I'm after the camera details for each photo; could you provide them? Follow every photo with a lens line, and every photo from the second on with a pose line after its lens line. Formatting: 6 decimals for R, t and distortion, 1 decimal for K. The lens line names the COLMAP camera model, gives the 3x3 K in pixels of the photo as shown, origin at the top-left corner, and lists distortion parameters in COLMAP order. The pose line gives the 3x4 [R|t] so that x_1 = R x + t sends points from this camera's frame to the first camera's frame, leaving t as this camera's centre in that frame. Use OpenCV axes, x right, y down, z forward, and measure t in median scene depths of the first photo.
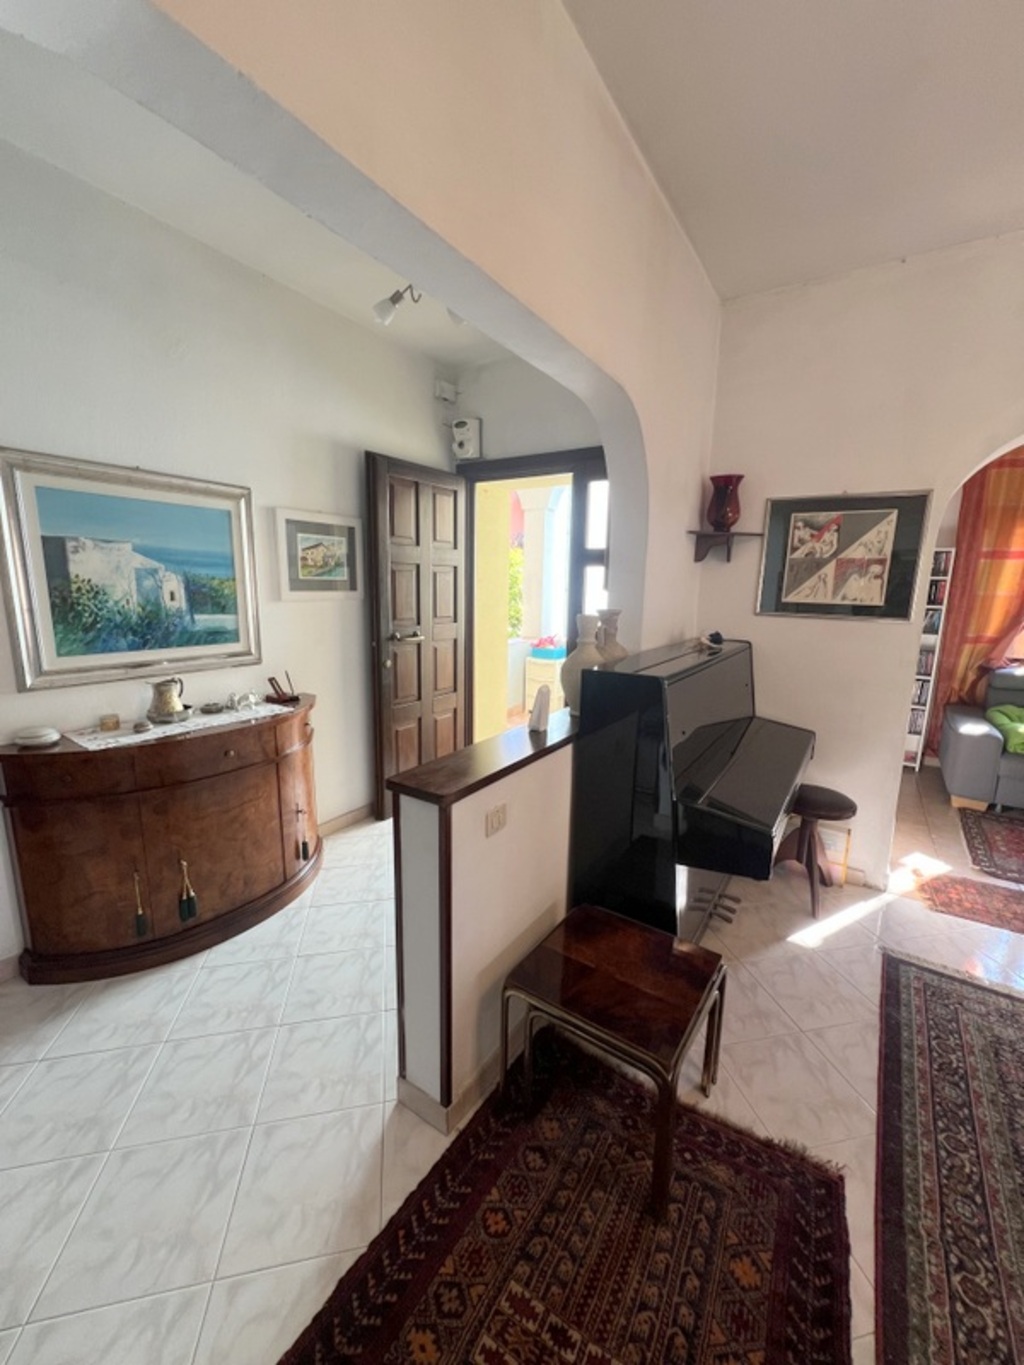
lens RADIAL K [[549.4, 0, 510.3], [0, 549.4, 682.3], [0, 0, 1]] dist [0.002417, 0.003092]
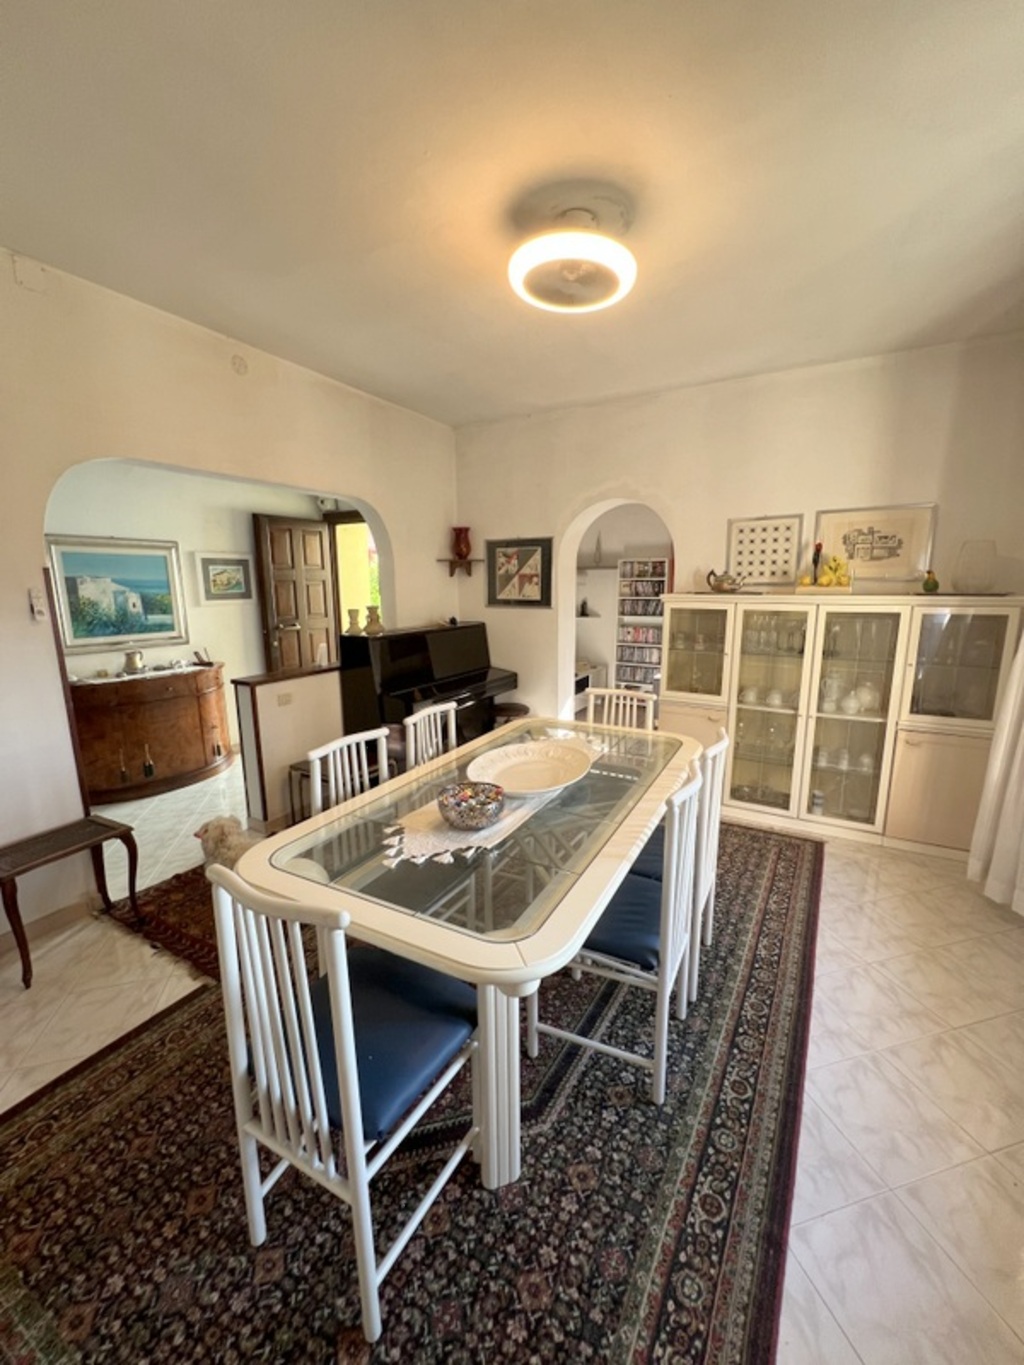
lens RADIAL K [[549.4, 0, 510.3], [0, 549.4, 682.3], [0, 0, 1]] dist [0.002417, 0.003092]
pose [[0.998009, -0.035487, 0.052150, 0.456074], [0.035377, 0.999369, 0.003034, 0.118418], [-0.052225, -0.001183, 0.998635, -0.768957]]
